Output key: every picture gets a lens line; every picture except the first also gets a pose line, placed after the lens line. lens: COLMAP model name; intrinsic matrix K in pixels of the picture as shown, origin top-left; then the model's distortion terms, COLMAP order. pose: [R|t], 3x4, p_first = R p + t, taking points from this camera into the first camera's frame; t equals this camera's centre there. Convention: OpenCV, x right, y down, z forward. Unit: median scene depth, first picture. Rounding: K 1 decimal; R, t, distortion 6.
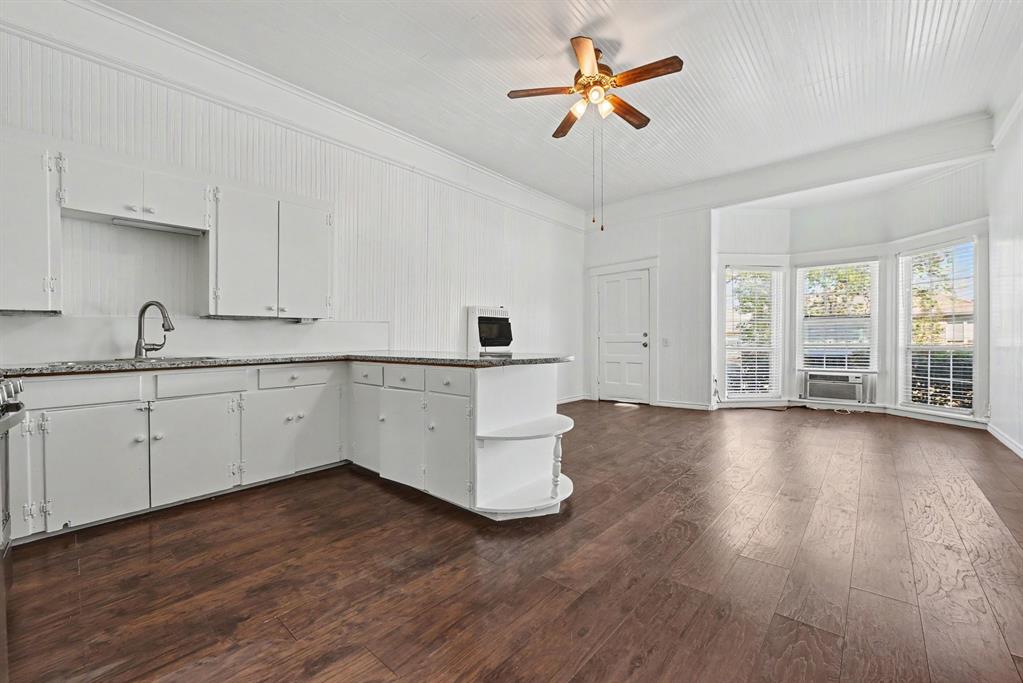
lens RADIAL K [[416.8, 0, 508.1], [0, 416.8, 352.9], [0, 0, 1]] dist [0.002324, 0.000060]
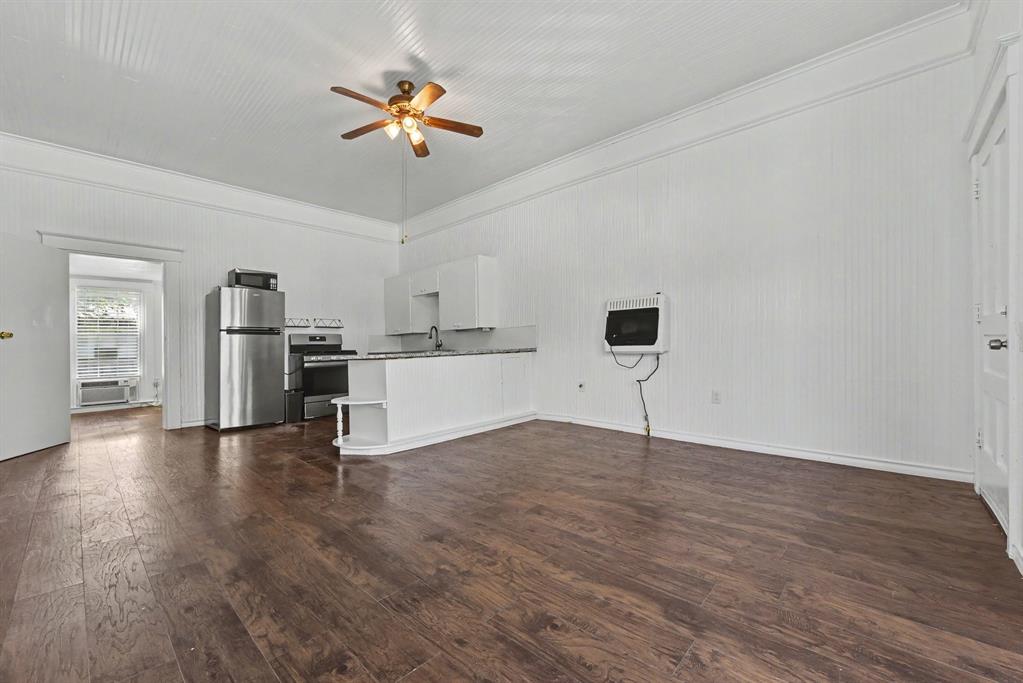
lens RADIAL K [[413.4, 0, 515.7], [0, 413.4, 343.2], [0, 0, 1]] dist [-0.014737, -0.000016]
pose [[-0.040214, 0.008867, -0.999152, 1.638015], [-0.003166, 0.999954, 0.009001, -0.054240], [0.999186, 0.003525, -0.040184, 1.681129]]
